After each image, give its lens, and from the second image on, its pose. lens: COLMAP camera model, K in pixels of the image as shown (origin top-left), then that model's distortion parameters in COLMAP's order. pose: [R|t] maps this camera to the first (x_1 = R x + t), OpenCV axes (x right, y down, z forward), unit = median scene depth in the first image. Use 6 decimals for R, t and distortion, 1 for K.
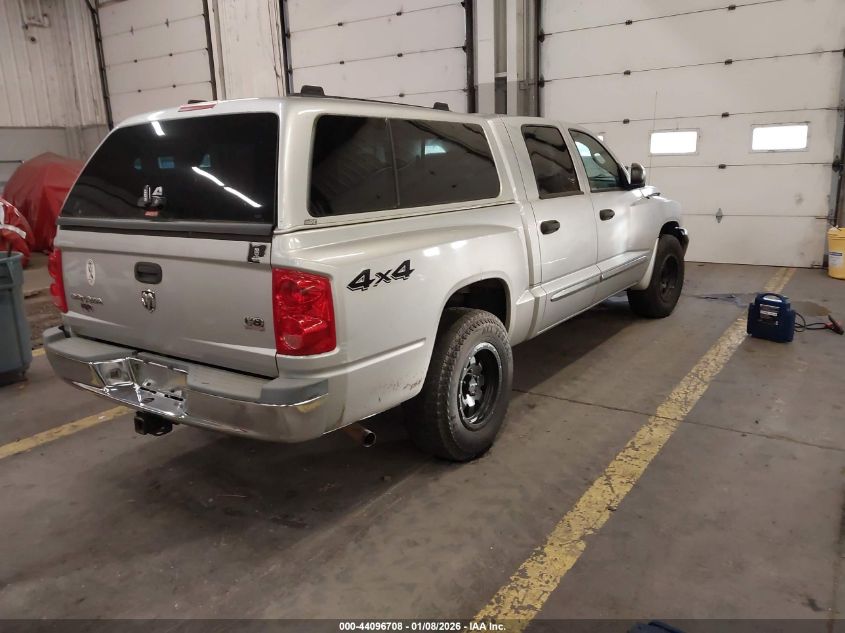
lens RADIAL K [[670.9, 0, 426.7], [0, 670.9, 312.5], [0, 0, 1]] dist [0.003686, -0.001294]
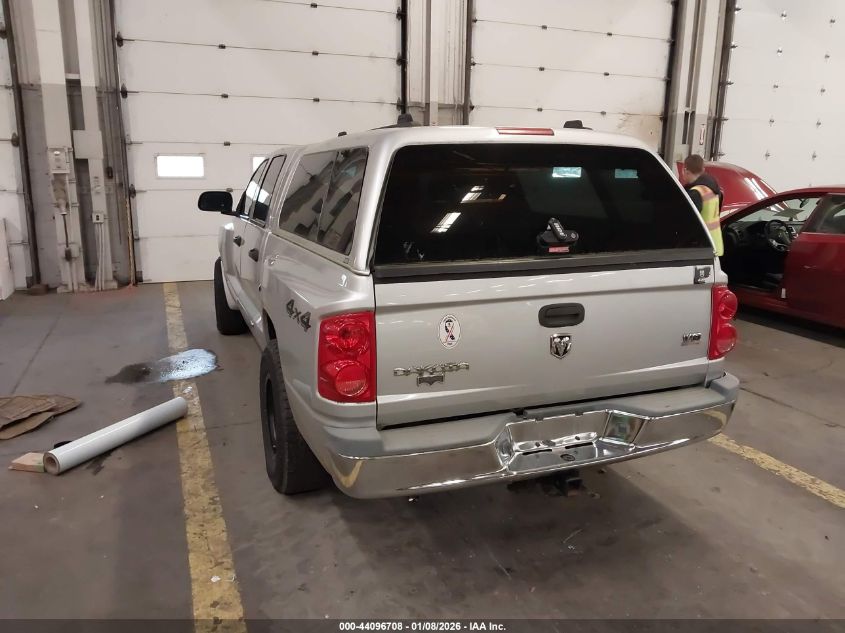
lens RADIAL K [[670.9, 0, 431.0], [0, 670.9, 317.2], [0, 0, 1]] dist [0.003686, -0.001294]
pose [[0.547786, -0.143308, 0.824253, -1.257162], [0.159287, 0.985063, 0.065408, -0.143770], [-0.821315, 0.095463, 0.562431, 0.648592]]
